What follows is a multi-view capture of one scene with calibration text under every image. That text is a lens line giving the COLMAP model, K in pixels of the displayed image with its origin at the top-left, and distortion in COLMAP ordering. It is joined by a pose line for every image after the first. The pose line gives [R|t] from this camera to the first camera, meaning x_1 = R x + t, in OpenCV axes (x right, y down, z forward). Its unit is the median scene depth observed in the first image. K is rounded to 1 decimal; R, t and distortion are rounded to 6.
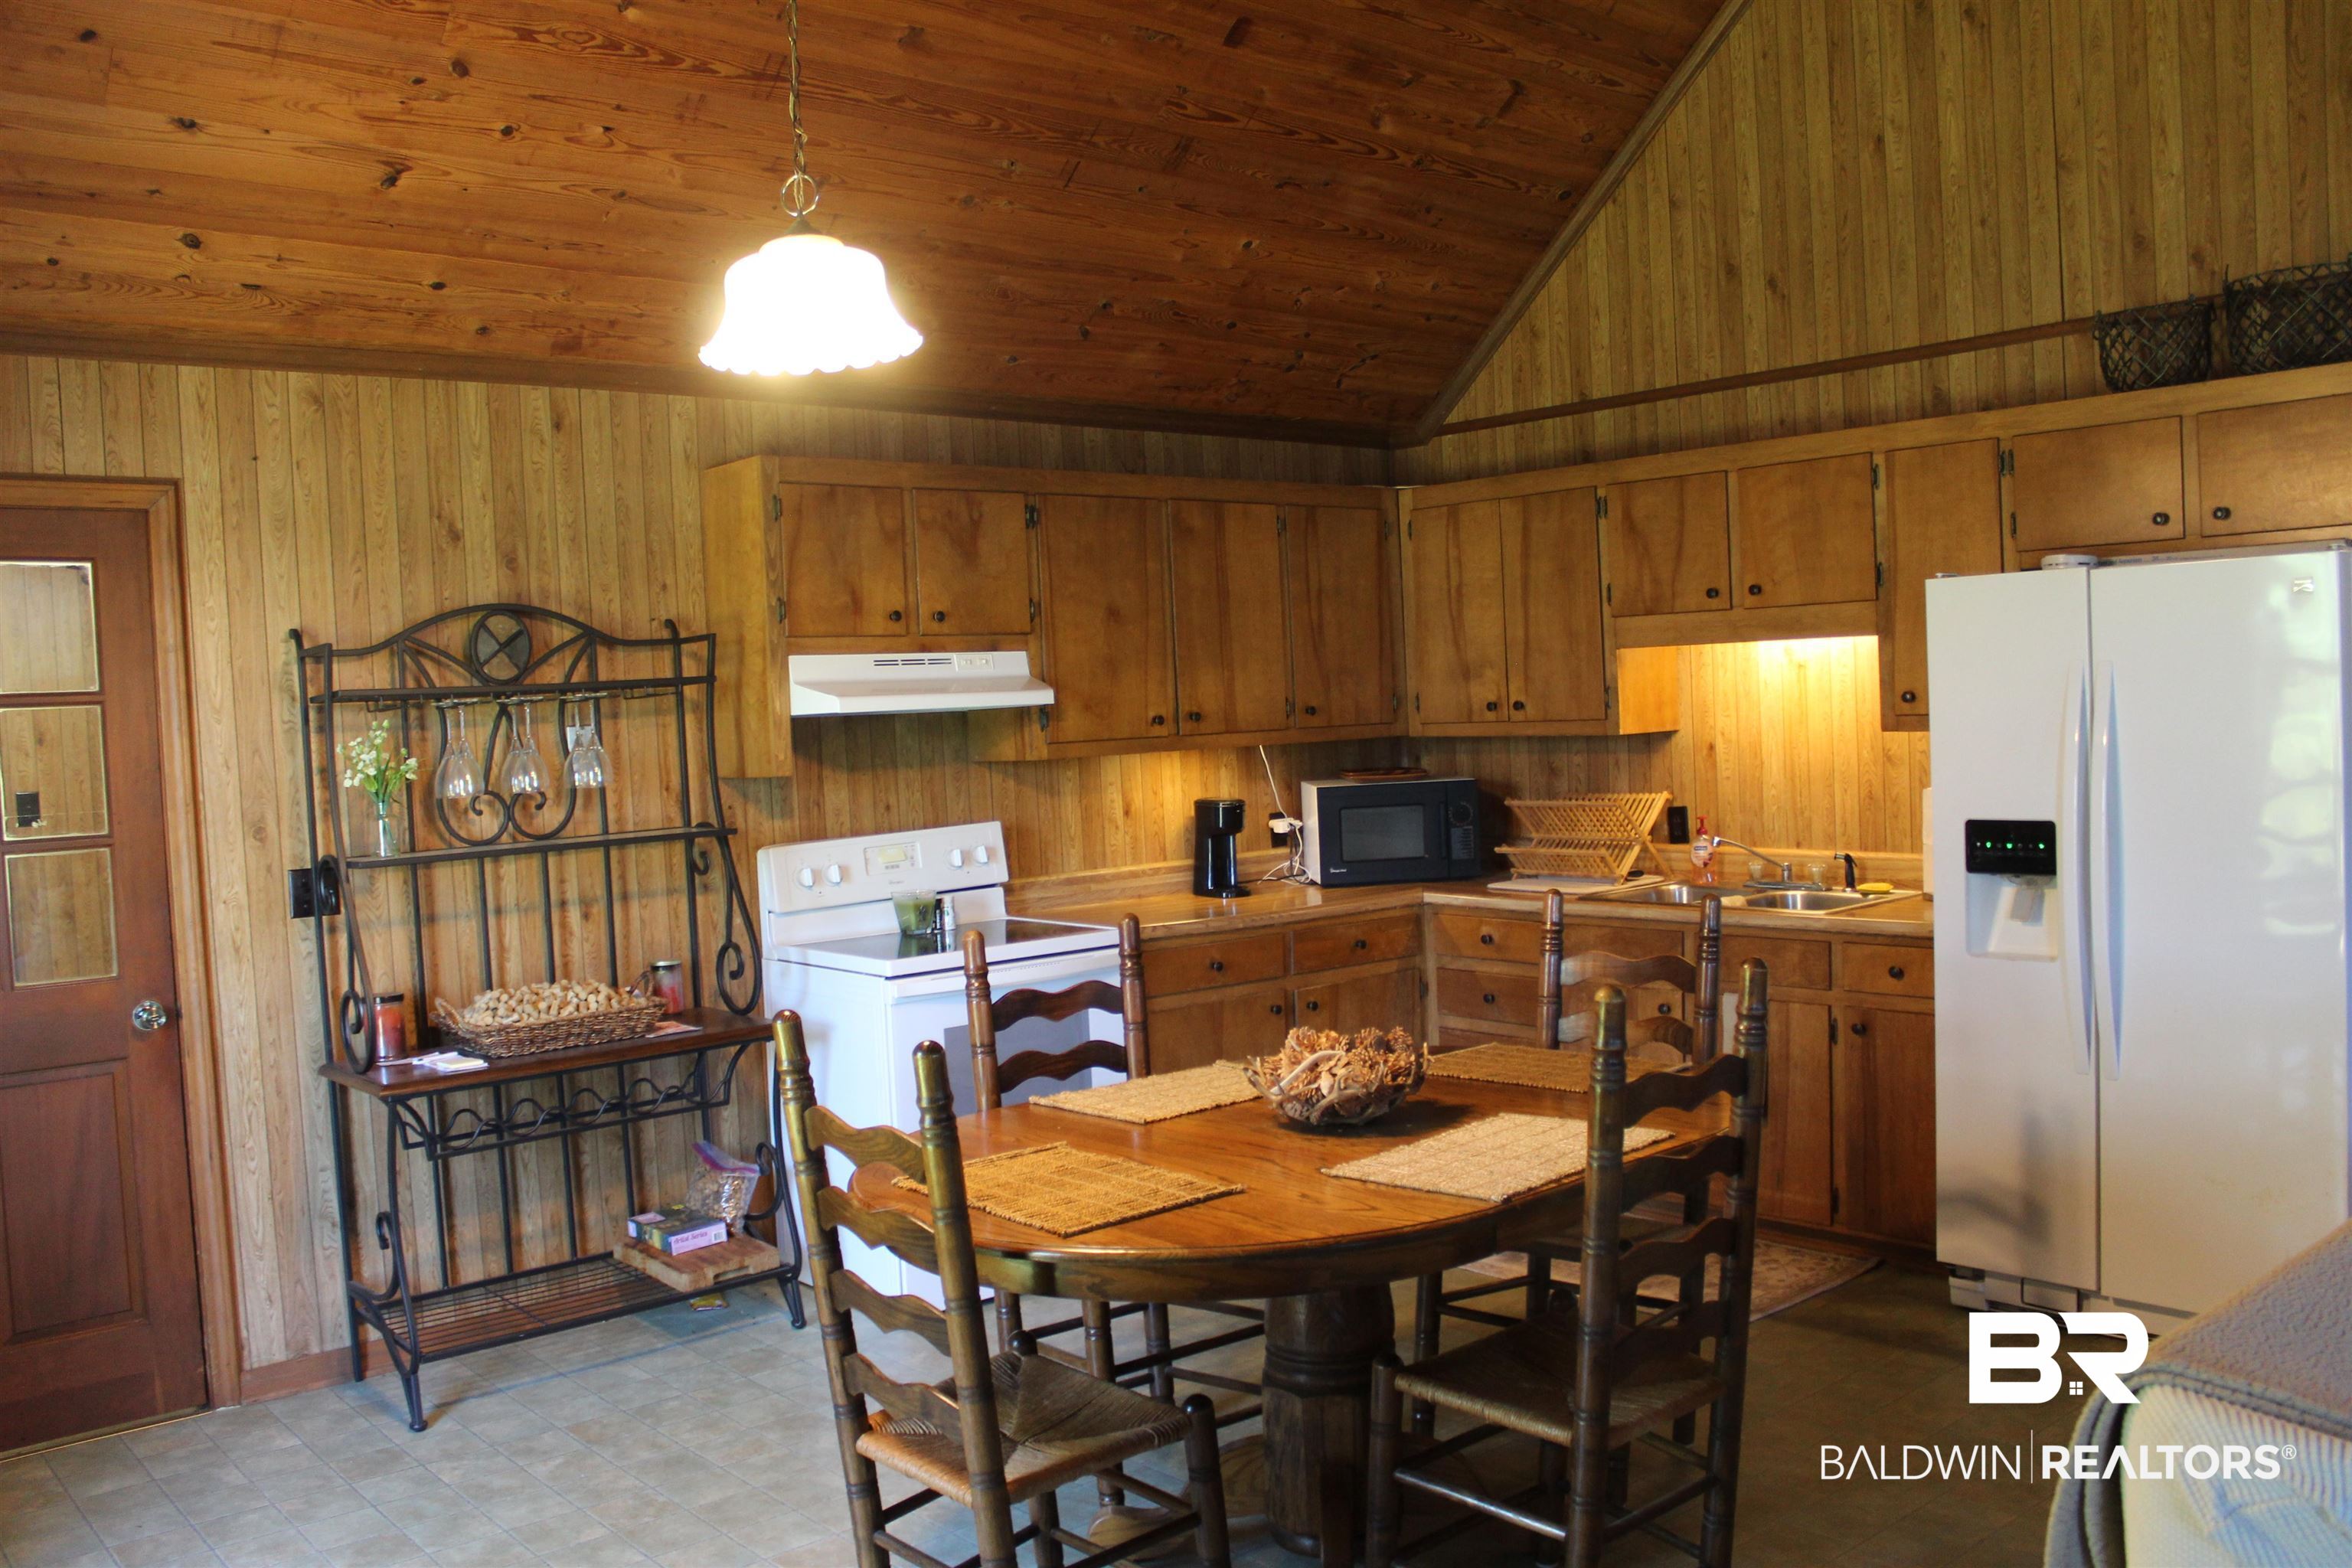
lens RADIAL K [[1981.1, 0, 1187.6], [0, 1981.1, 796.9], [0, 0, 1]] dist [-0.148149, 0.135032]
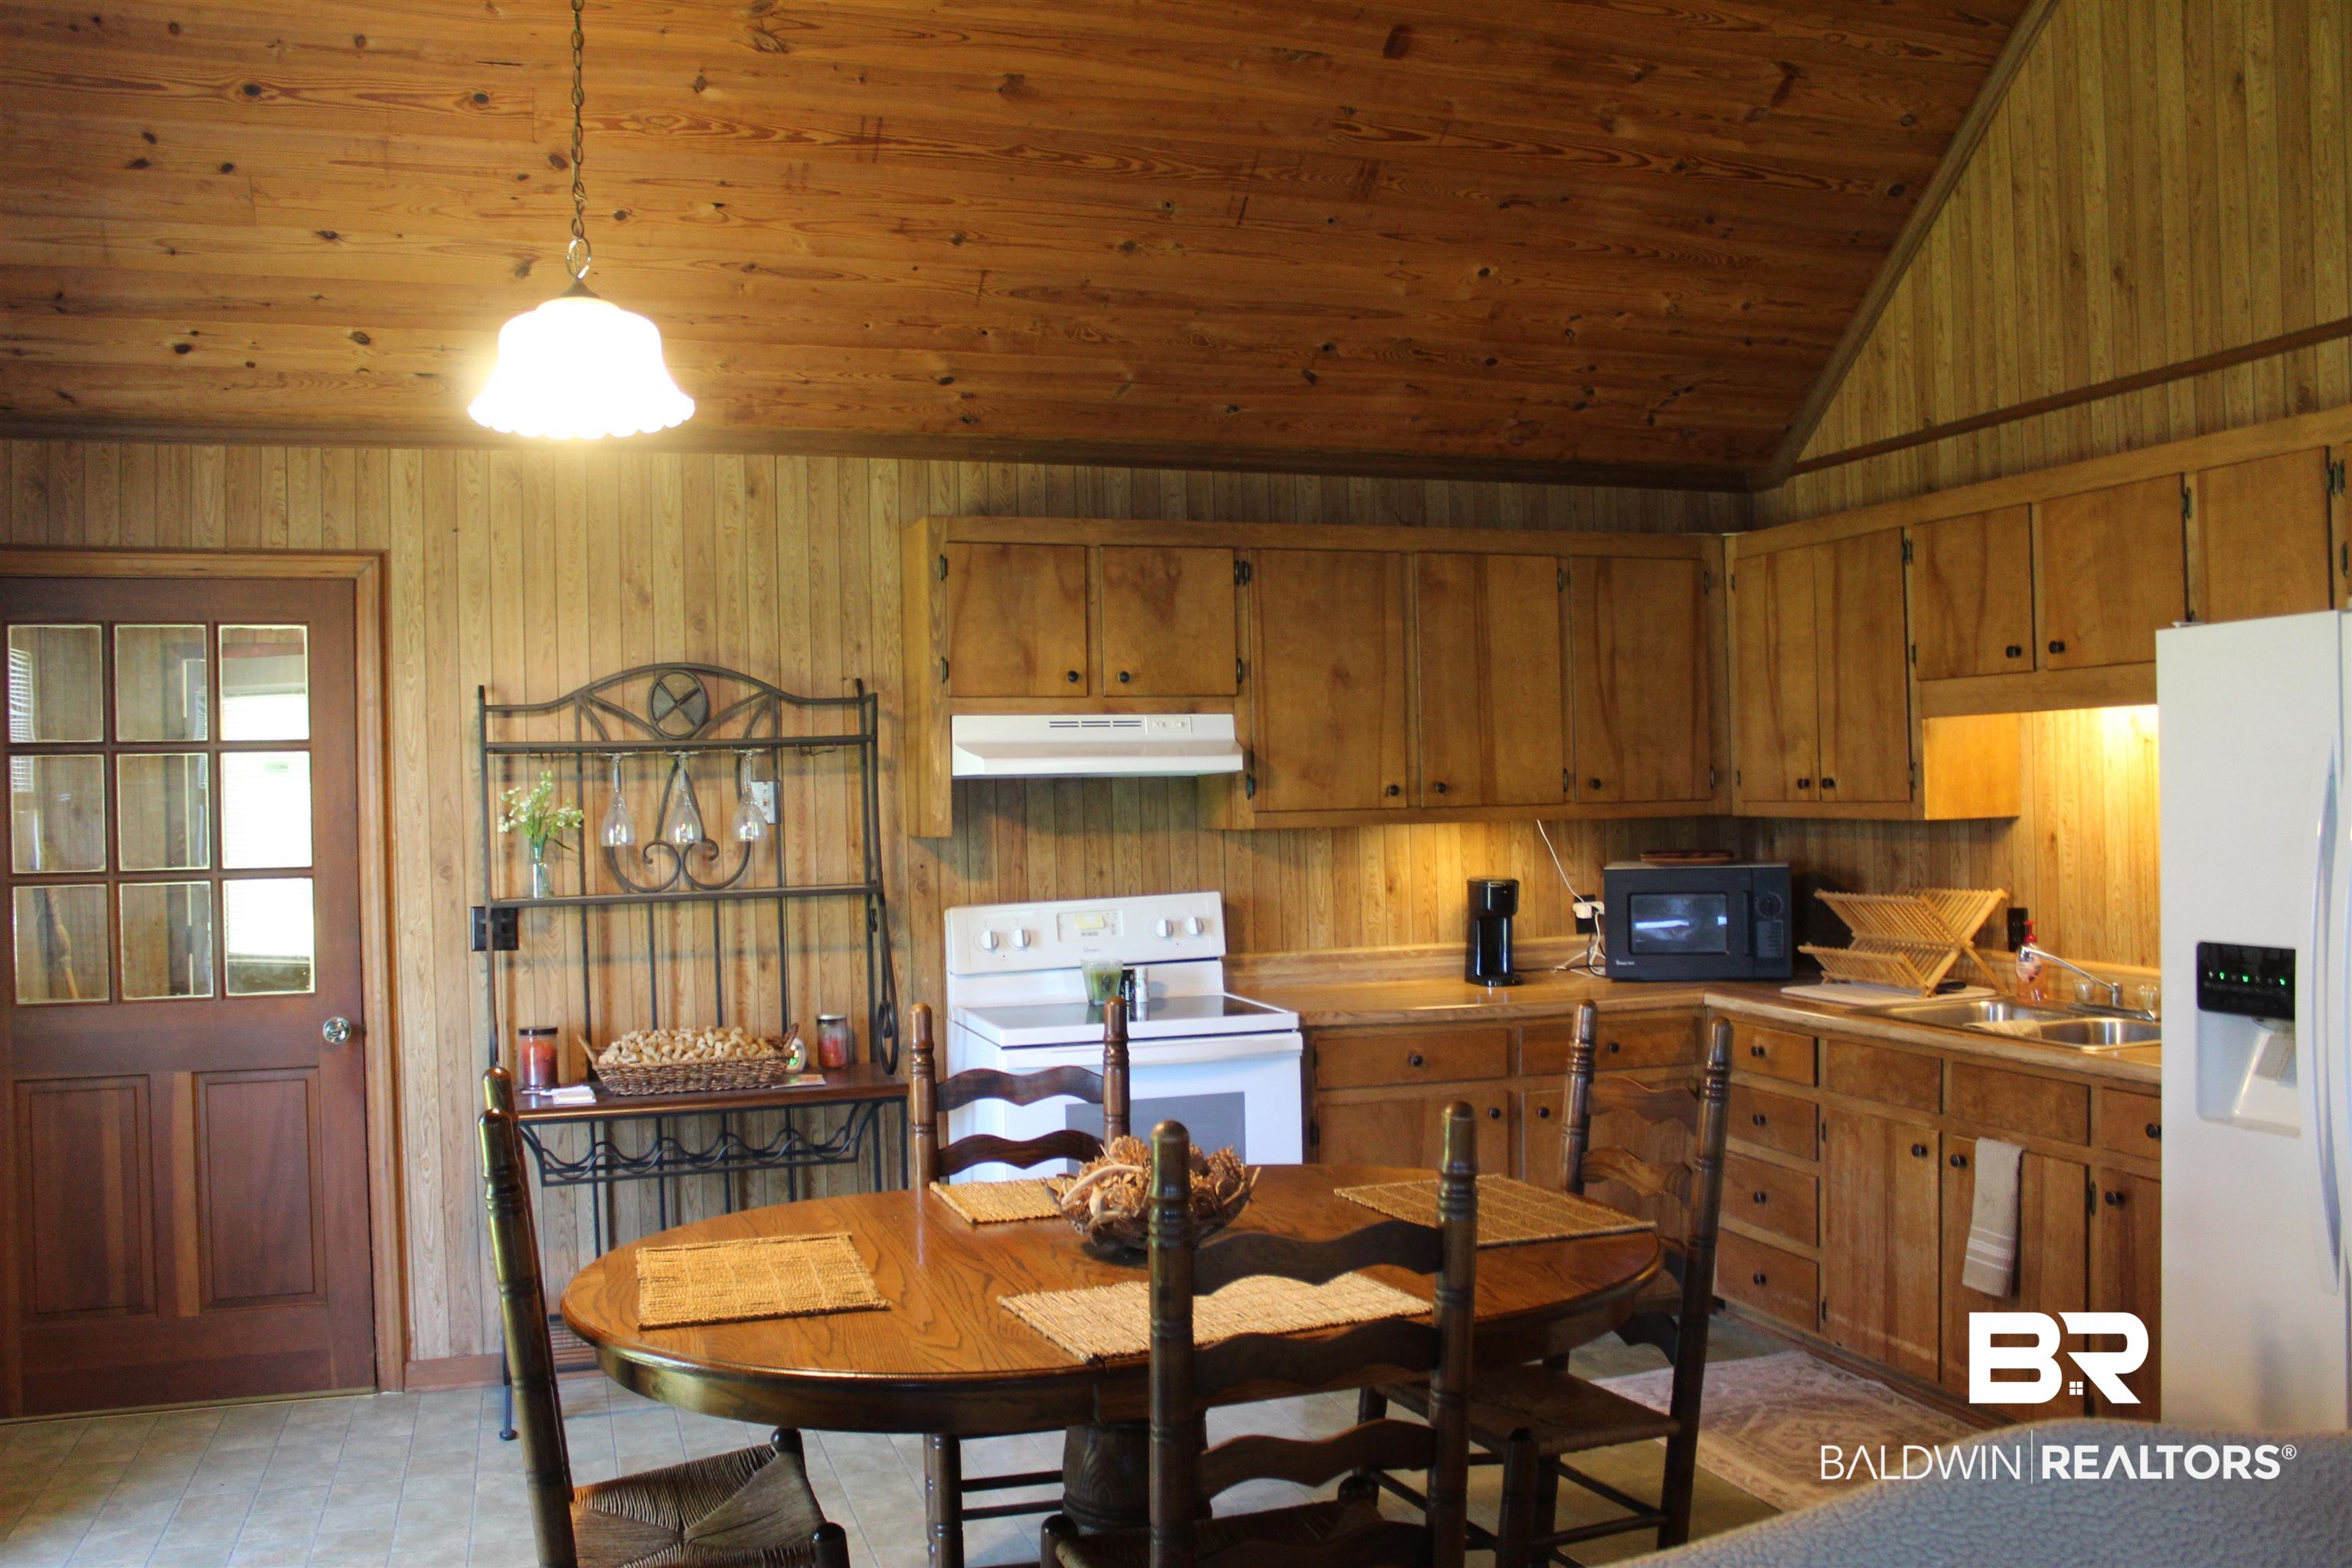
lens RADIAL K [[1981.1, 0, 1173.8], [0, 1981.1, 794.2], [0, 0, 1]] dist [-0.148149, 0.135032]
pose [[0.920363, 0.024376, -0.390305, 0.290729], [-0.037466, 0.998961, -0.025958, -0.010453], [0.389267, 0.038514, 0.920320, 0.126182]]
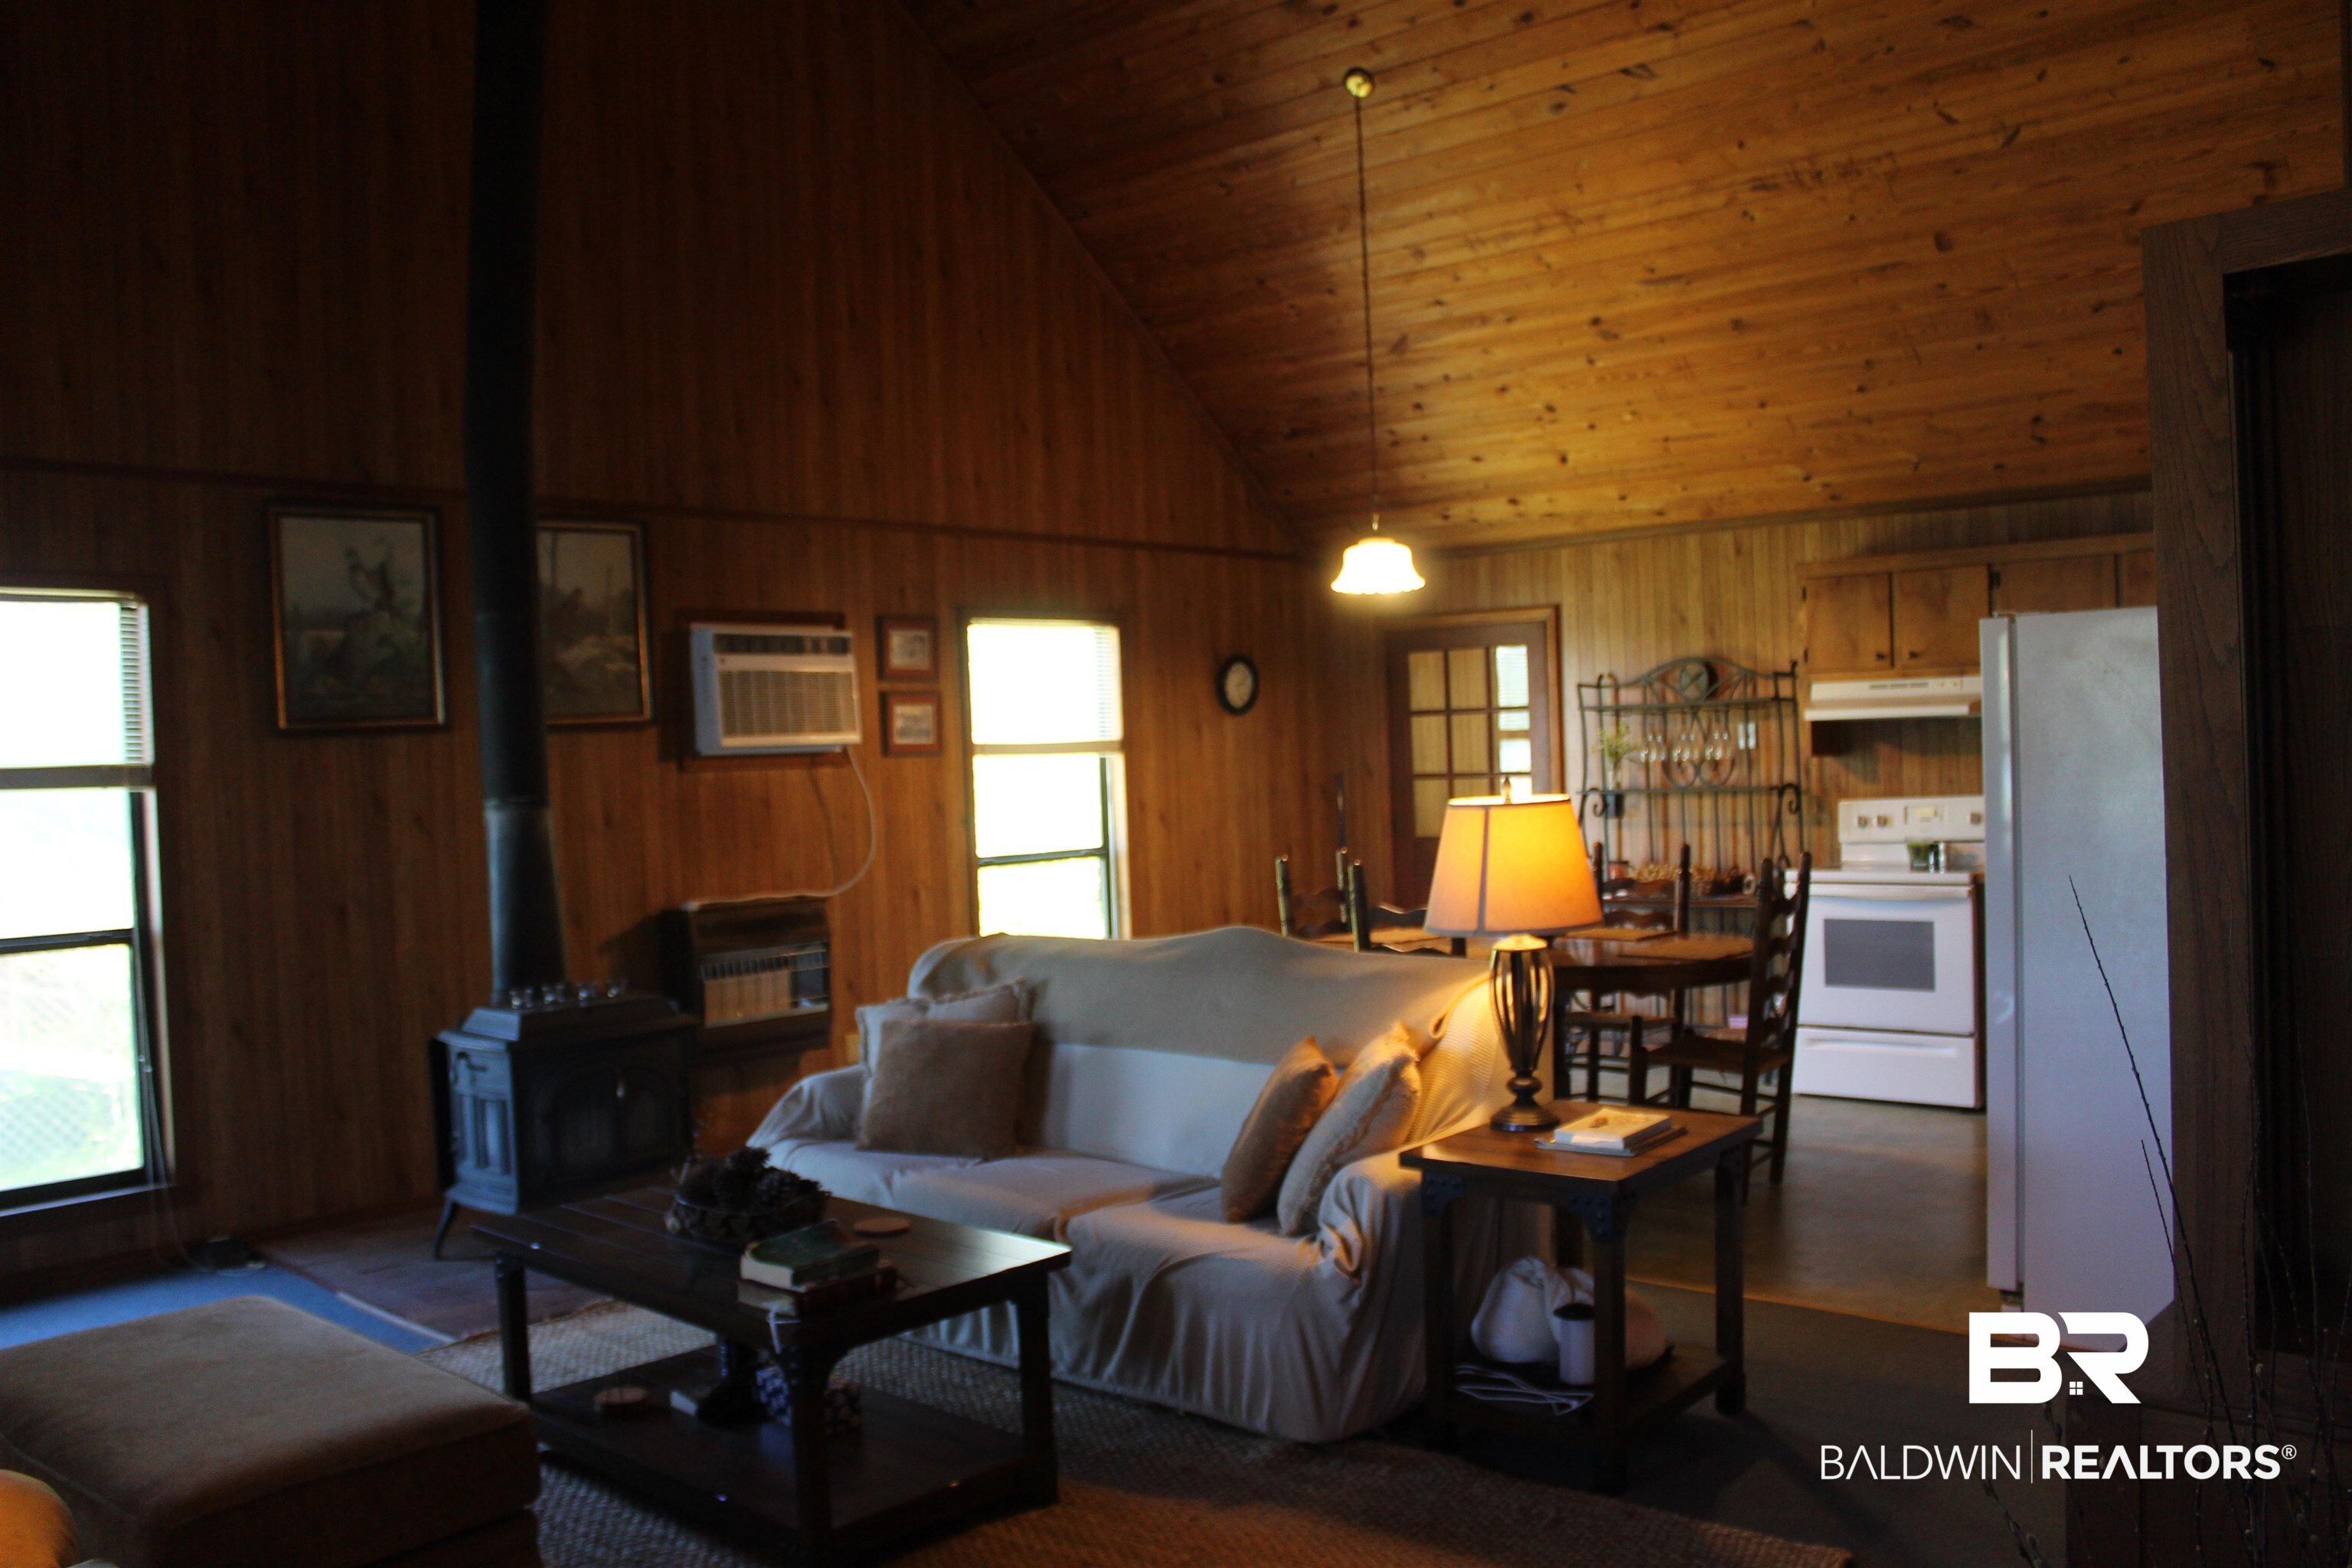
lens RADIAL K [[1981.1, 0, 1177.8], [0, 1981.1, 784.0], [0, 0, 1]] dist [-0.148149, 0.135032]
pose [[0.122020, 0.052969, -0.991113, 1.348827], [-0.021220, 0.998486, 0.050751, -0.059444], [0.992301, 0.014839, 0.122959, 0.277225]]
